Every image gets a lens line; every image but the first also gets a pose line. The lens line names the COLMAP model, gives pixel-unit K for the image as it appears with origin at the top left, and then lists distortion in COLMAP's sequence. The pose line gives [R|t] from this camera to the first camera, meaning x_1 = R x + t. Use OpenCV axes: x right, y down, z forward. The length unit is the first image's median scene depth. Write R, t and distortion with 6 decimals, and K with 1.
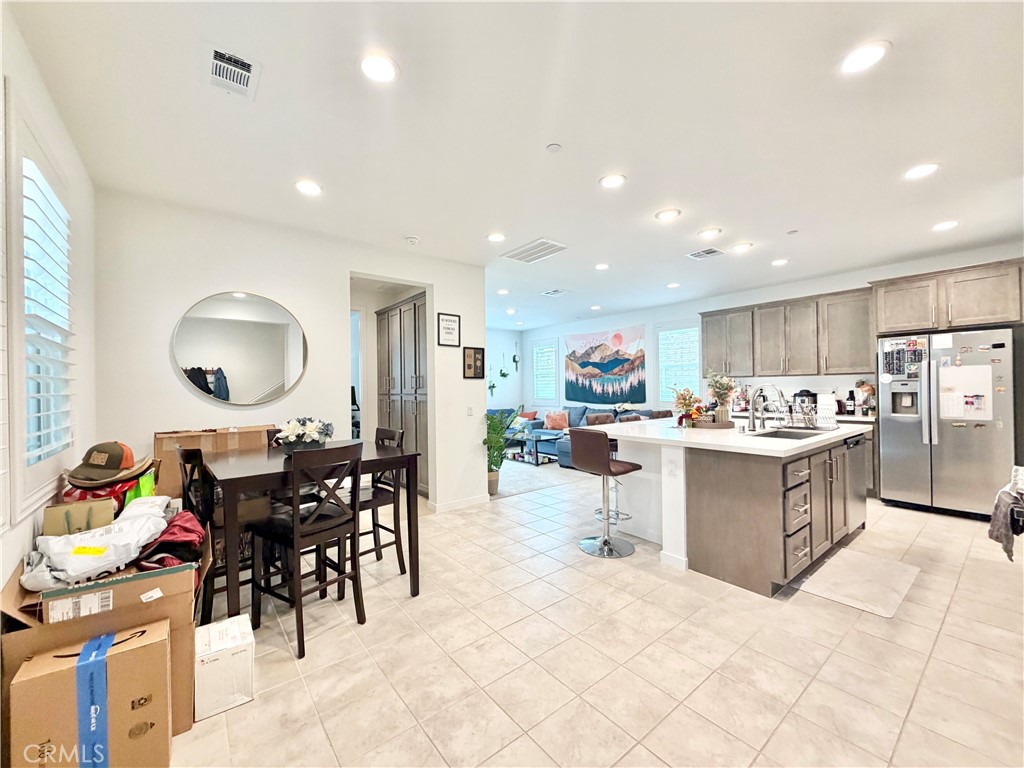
lens RADIAL K [[407.9, 0, 512.7], [0, 407.9, 386.2], [0, 0, 1]] dist [-0.001305, -0.000162]
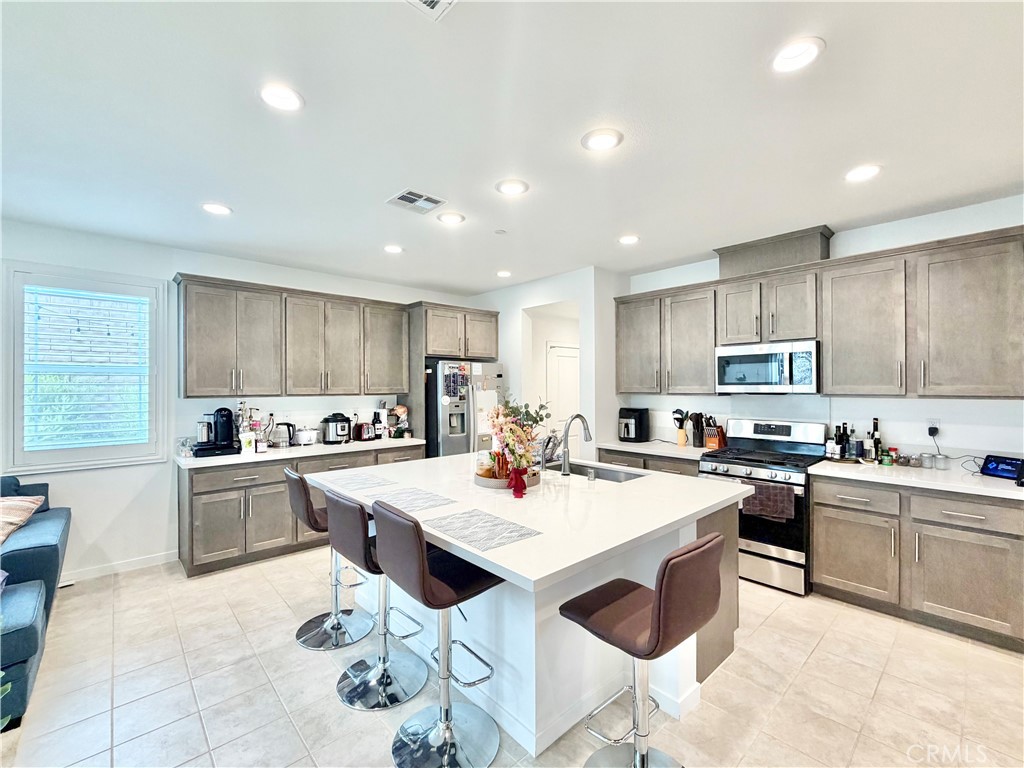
lens RADIAL K [[443.8, 0, 511.9], [0, 443.8, 384.0], [0, 0, 1]] dist [0.003233, 0.000150]
pose [[-0.075101, 0.018998, 0.996995, -0.191535], [0.001184, 0.999819, -0.018963, -0.037237], [-0.997175, -0.000244, -0.075110, 0.877998]]
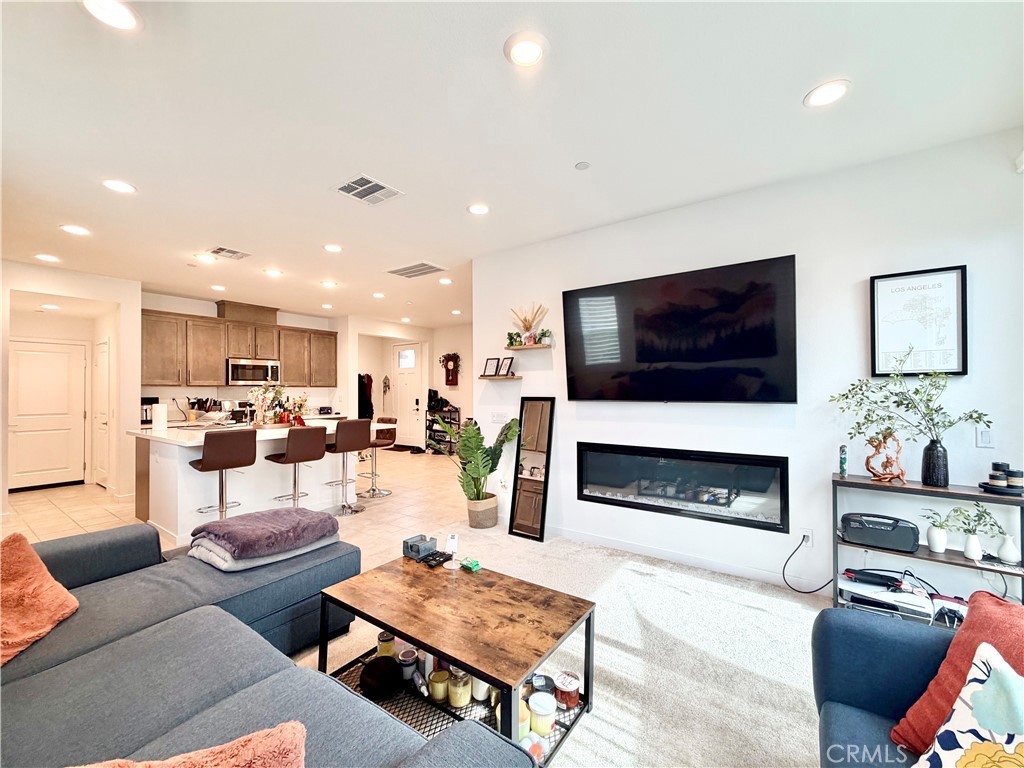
lens RADIAL K [[407.9, 0, 511.3], [0, 407.9, 386.6], [0, 0, 1]] dist [-0.001305, -0.000162]
pose [[-0.957987, 0.016872, -0.286316, 0.121875], [0.019322, 0.999797, -0.005735, -0.003922], [0.286161, -0.011027, -0.958118, 1.986491]]
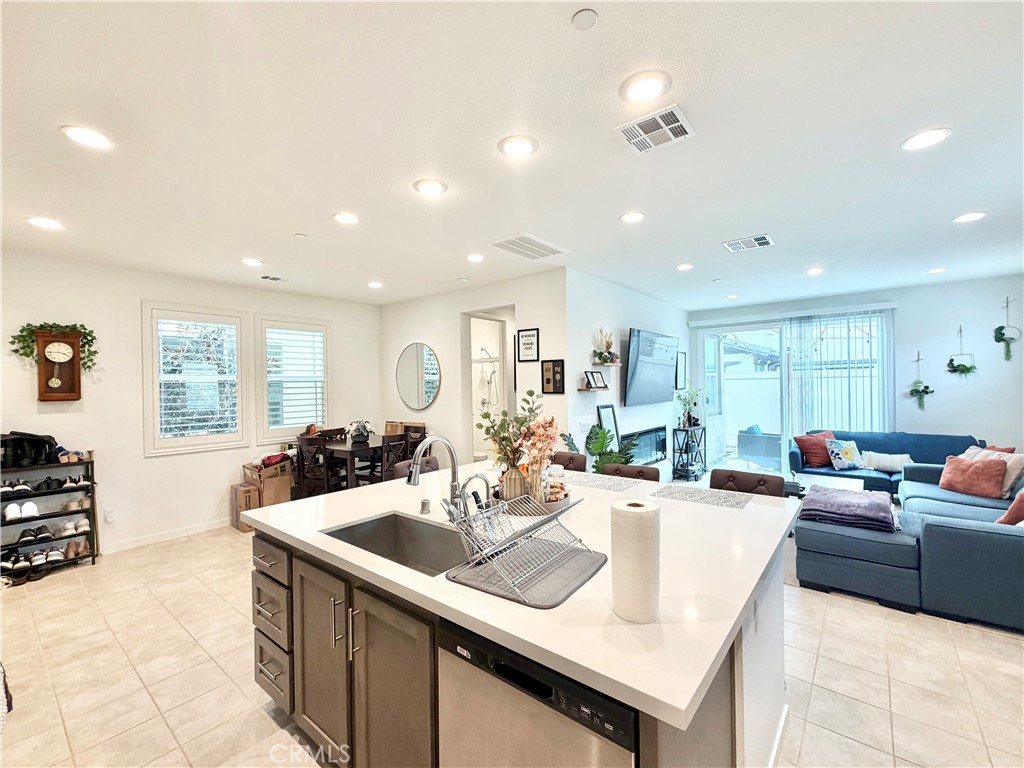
lens RADIAL K [[443.8, 0, 508.5], [0, 443.8, 385.0], [0, 0, 1]] dist [0.003233, 0.000150]
pose [[0.209028, 0.012738, -0.977827, 0.884284], [0.017080, 0.999715, 0.016674, -0.058634], [0.977760, -0.020187, 0.208751, 0.714207]]
